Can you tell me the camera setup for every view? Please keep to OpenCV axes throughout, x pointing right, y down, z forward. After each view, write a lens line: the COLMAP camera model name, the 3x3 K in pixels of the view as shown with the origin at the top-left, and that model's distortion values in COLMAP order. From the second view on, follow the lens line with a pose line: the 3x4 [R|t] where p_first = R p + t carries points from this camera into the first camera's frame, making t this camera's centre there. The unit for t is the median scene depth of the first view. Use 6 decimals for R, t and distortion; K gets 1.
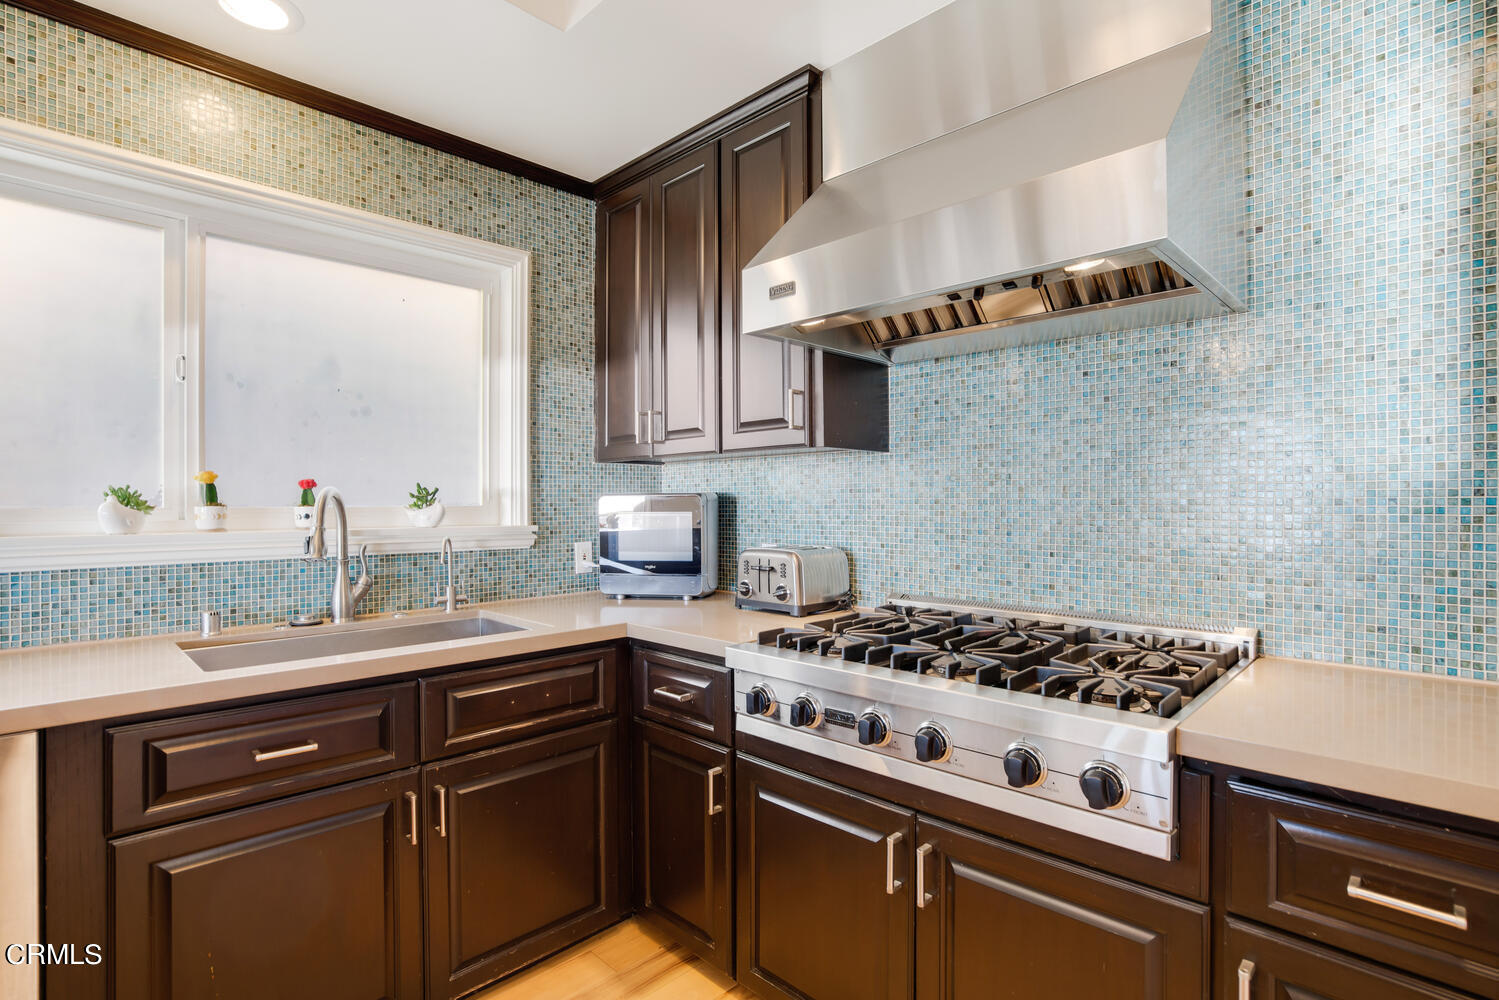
lens RADIAL K [[748.3, 0, 751.0], [0, 748.3, 500.5], [0, 0, 1]] dist [0.001287, 0.000803]
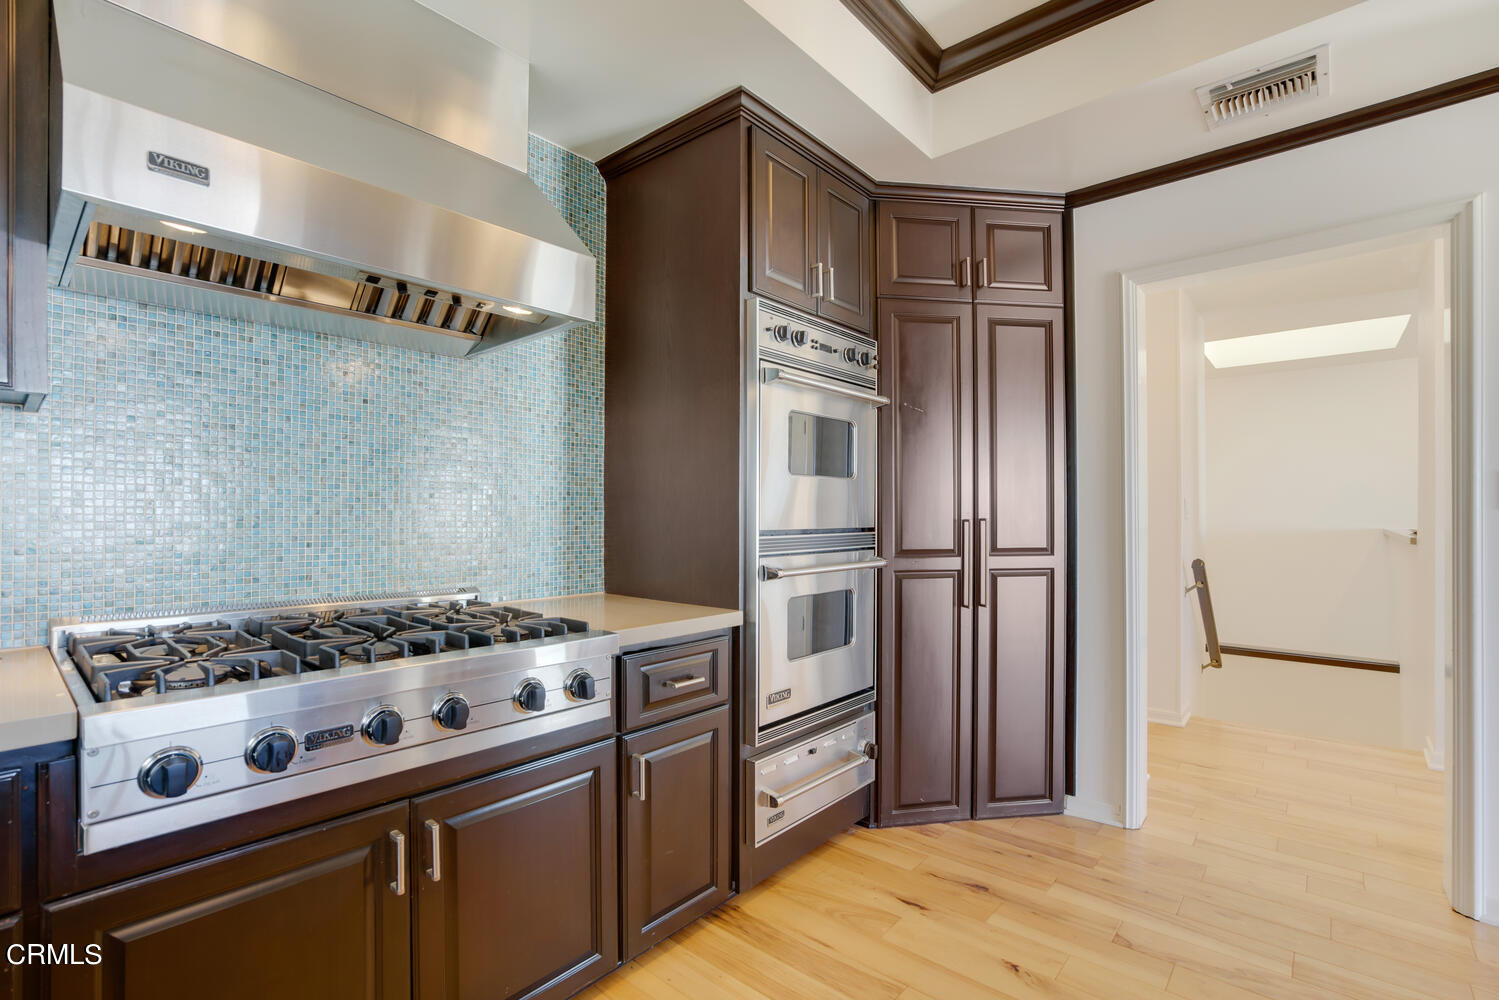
lens RADIAL K [[688.6, 0, 750.9], [0, 688.6, 511.2], [0, 0, 1]] dist [0.000495, 0.000092]
pose [[-0.031652, 0.009396, 0.999455, -0.595336], [-0.001623, 0.999954, -0.009452, 0.038357], [-0.999498, -0.001922, -0.031635, 0.487669]]
